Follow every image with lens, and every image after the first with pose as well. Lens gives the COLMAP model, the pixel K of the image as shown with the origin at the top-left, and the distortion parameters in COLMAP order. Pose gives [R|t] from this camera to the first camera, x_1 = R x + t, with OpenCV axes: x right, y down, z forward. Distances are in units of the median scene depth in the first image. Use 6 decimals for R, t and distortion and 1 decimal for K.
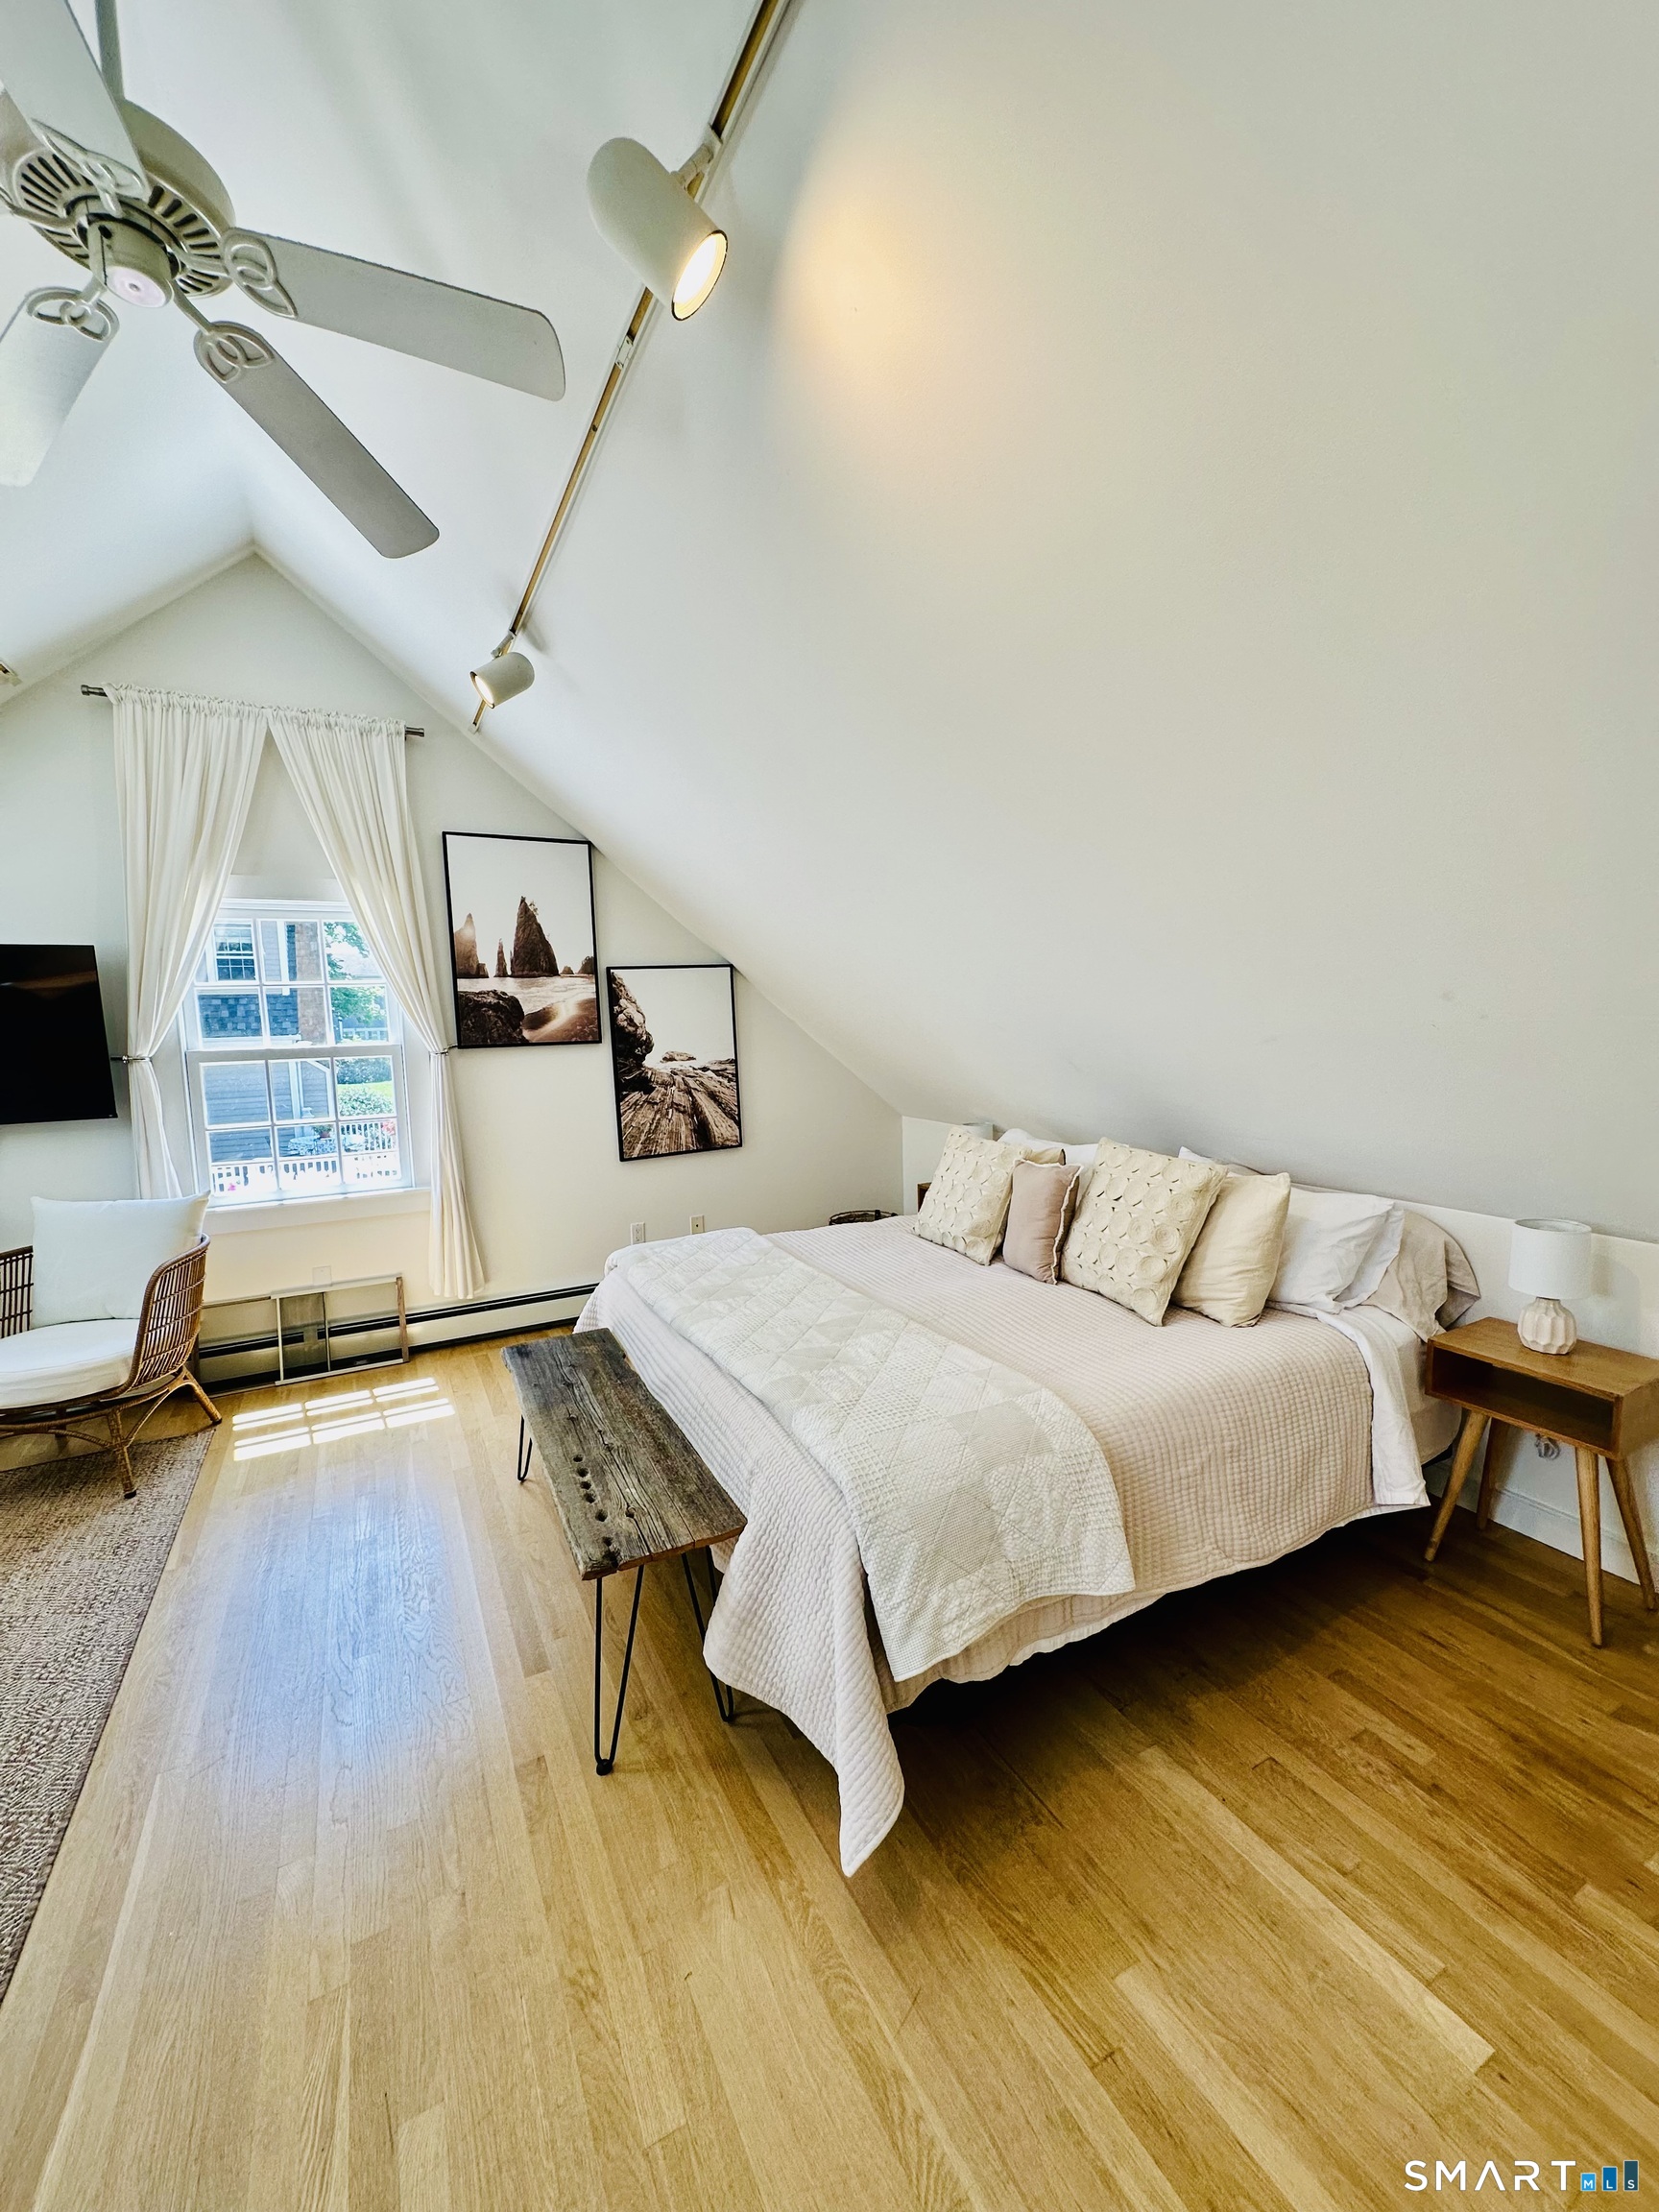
lens RADIAL K [[883.5, 0, 830.8], [0, 883.5, 1102.7], [0, 0, 1]] dist [-0.004168, 0.001142]
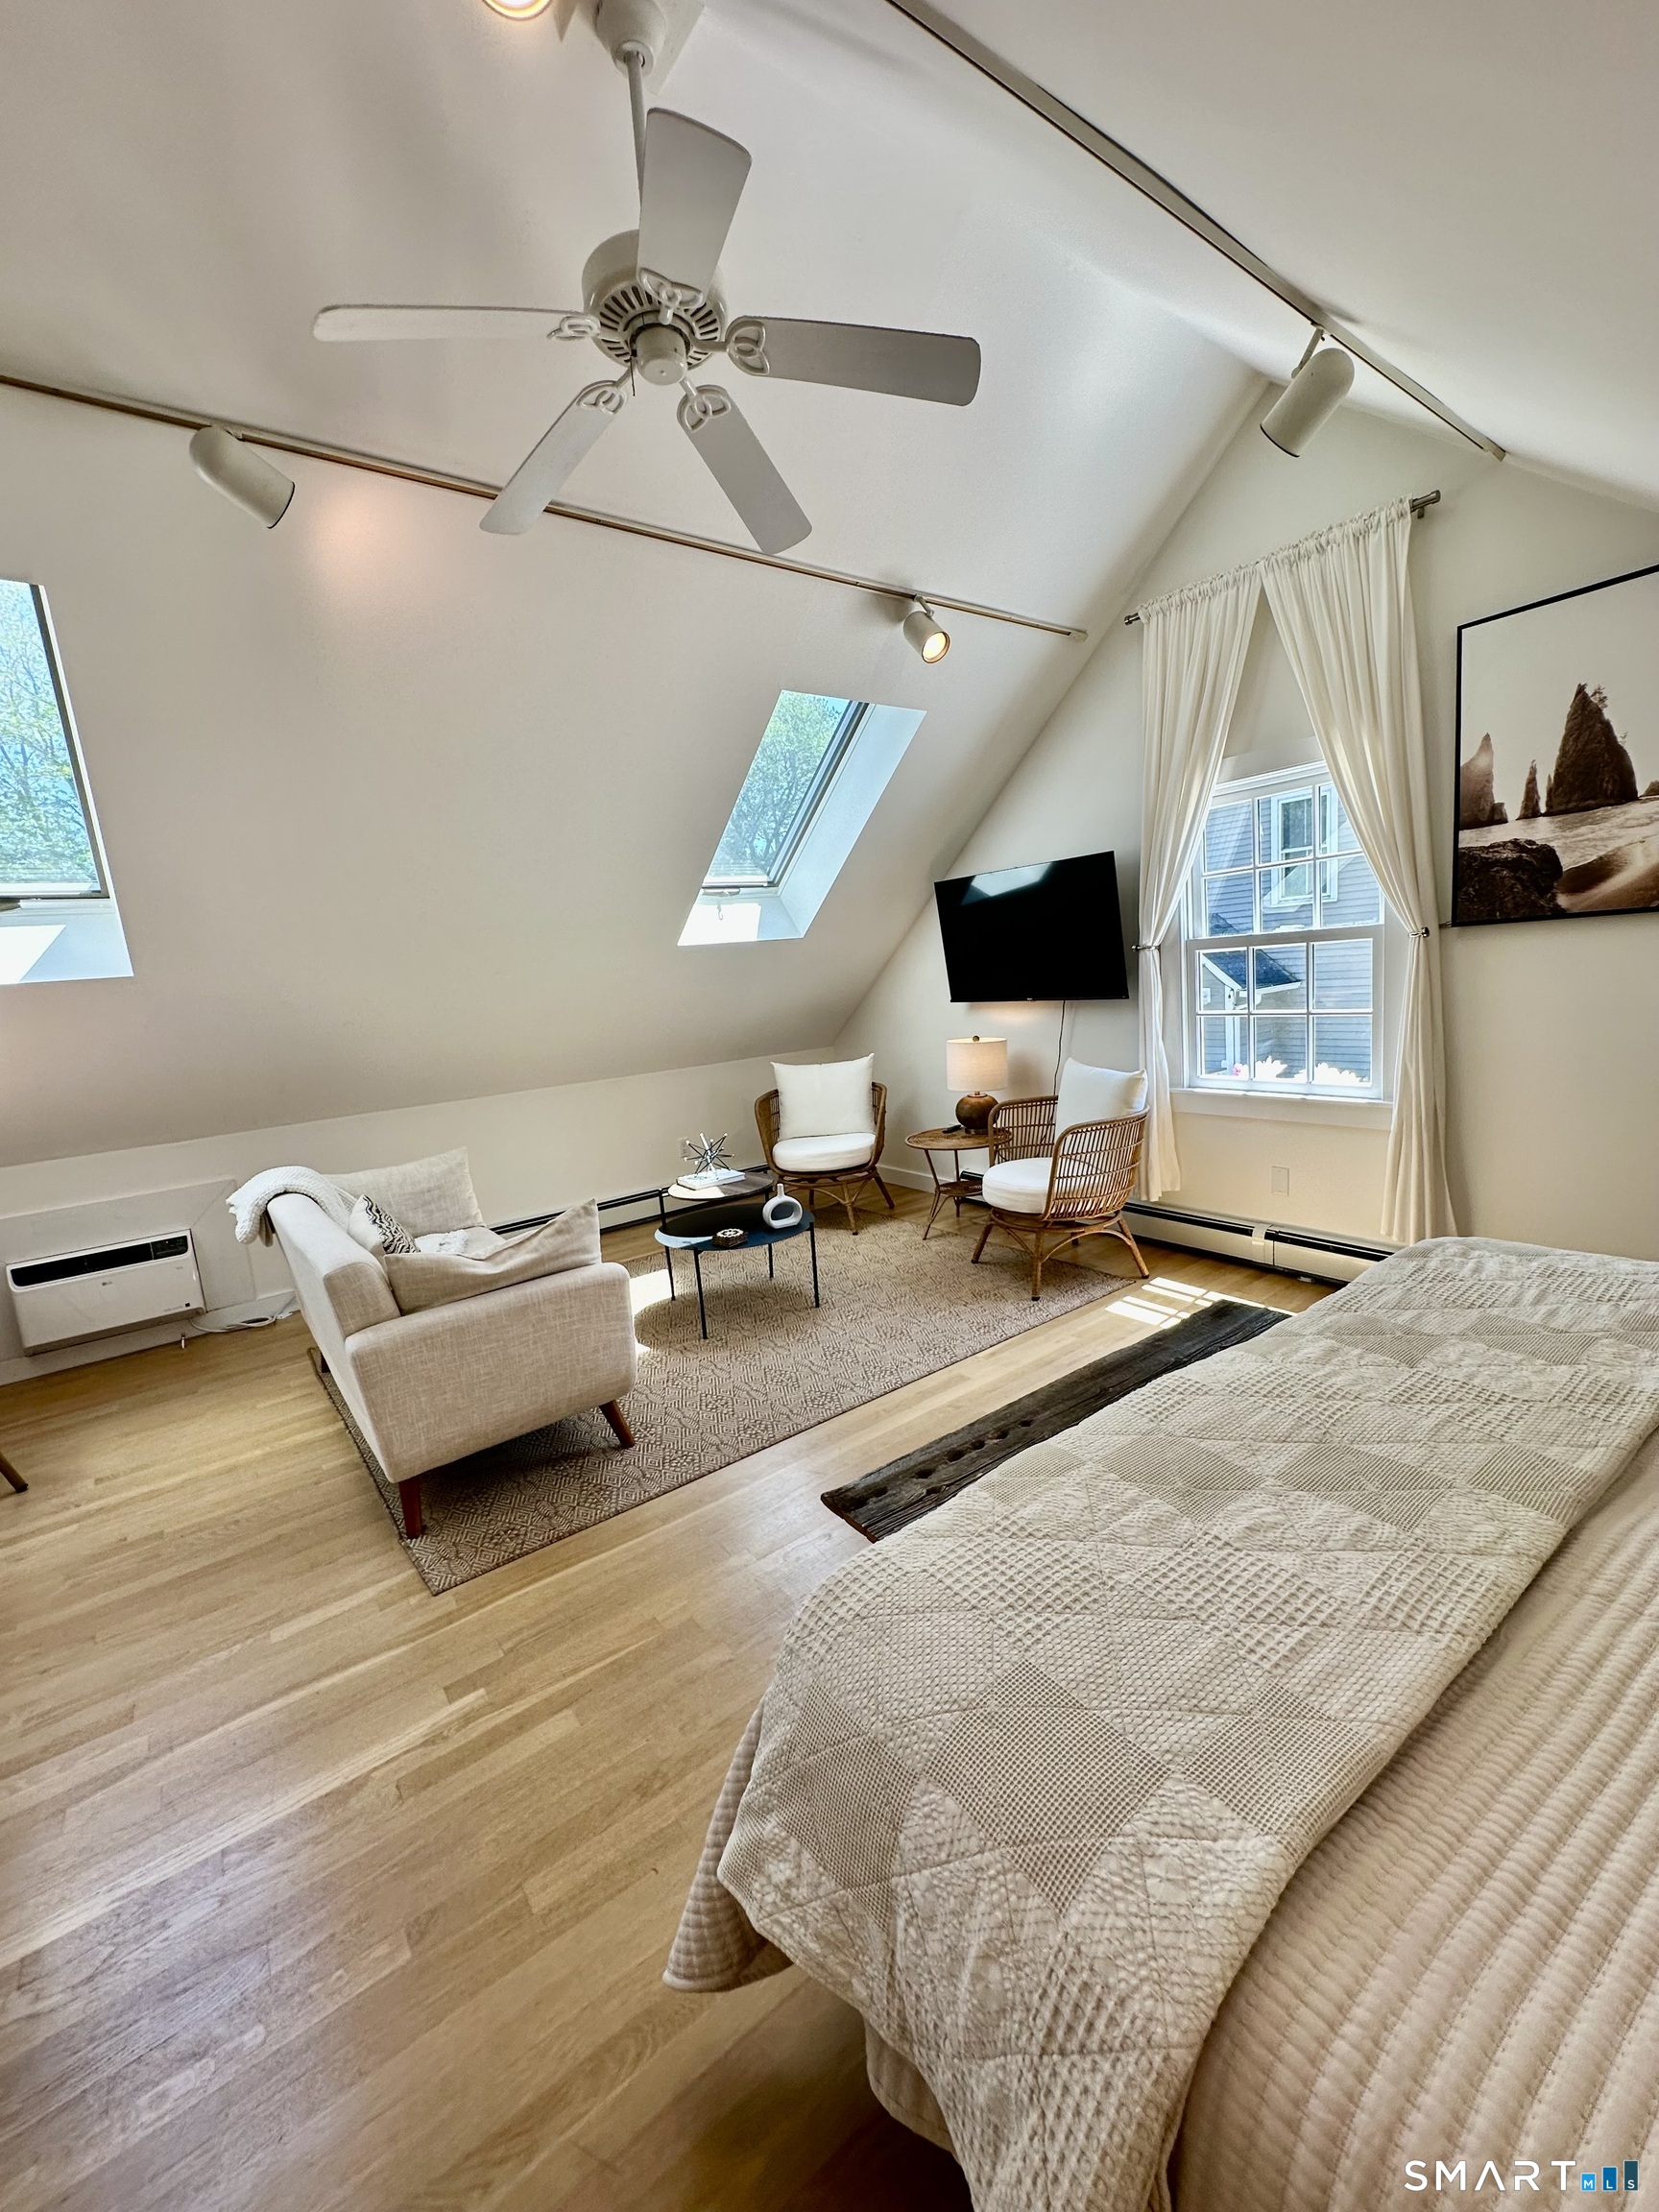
lens RADIAL K [[883.5, 0, 828.6], [0, 883.5, 1103.3], [0, 0, 1]] dist [-0.004168, 0.001142]
pose [[0.153112, 0.159389, -0.975270, 0.413923], [-0.025405, 0.987216, 0.157353, -0.029069], [0.987882, 0.000684, 0.155204, 0.595280]]
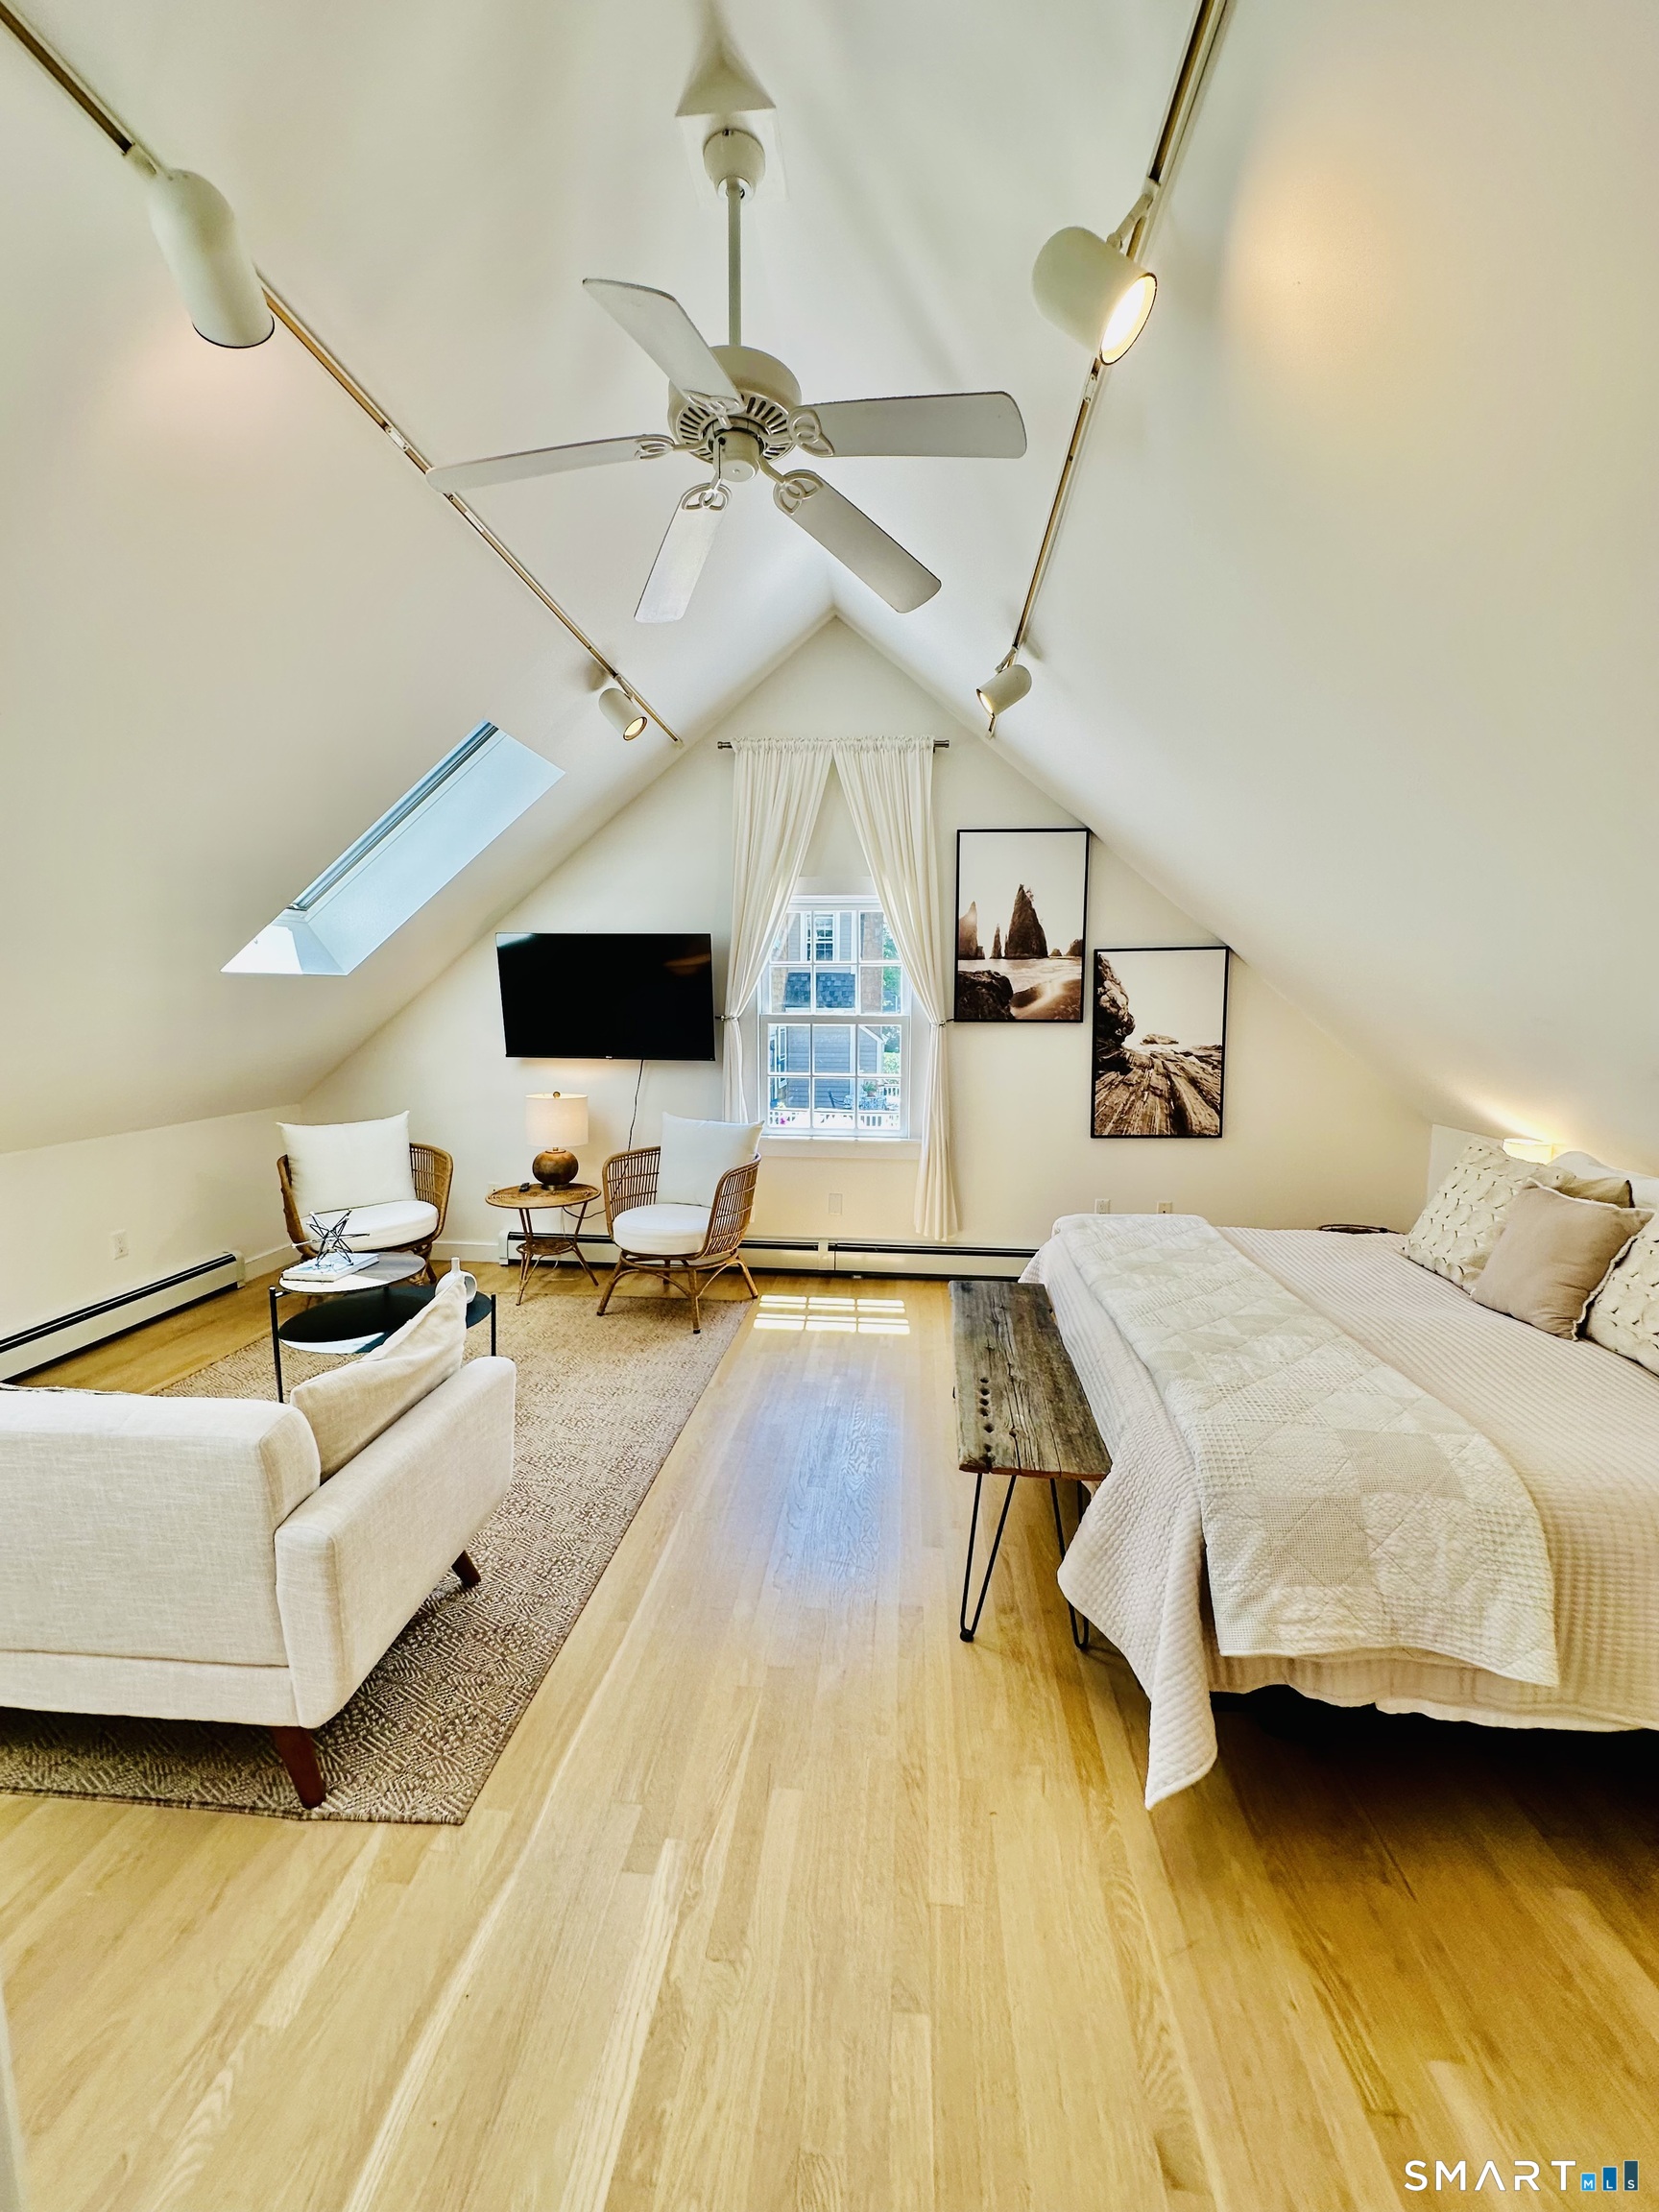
lens RADIAL K [[883.5, 0, 830.6], [0, 883.5, 1103.0], [0, 0, 1]] dist [-0.004168, 0.001142]
pose [[0.834576, 0.092907, -0.543003, 0.118296], [-0.082517, 0.995639, 0.043527, 0.011039], [0.544678, 0.008480, 0.838602, -0.061803]]
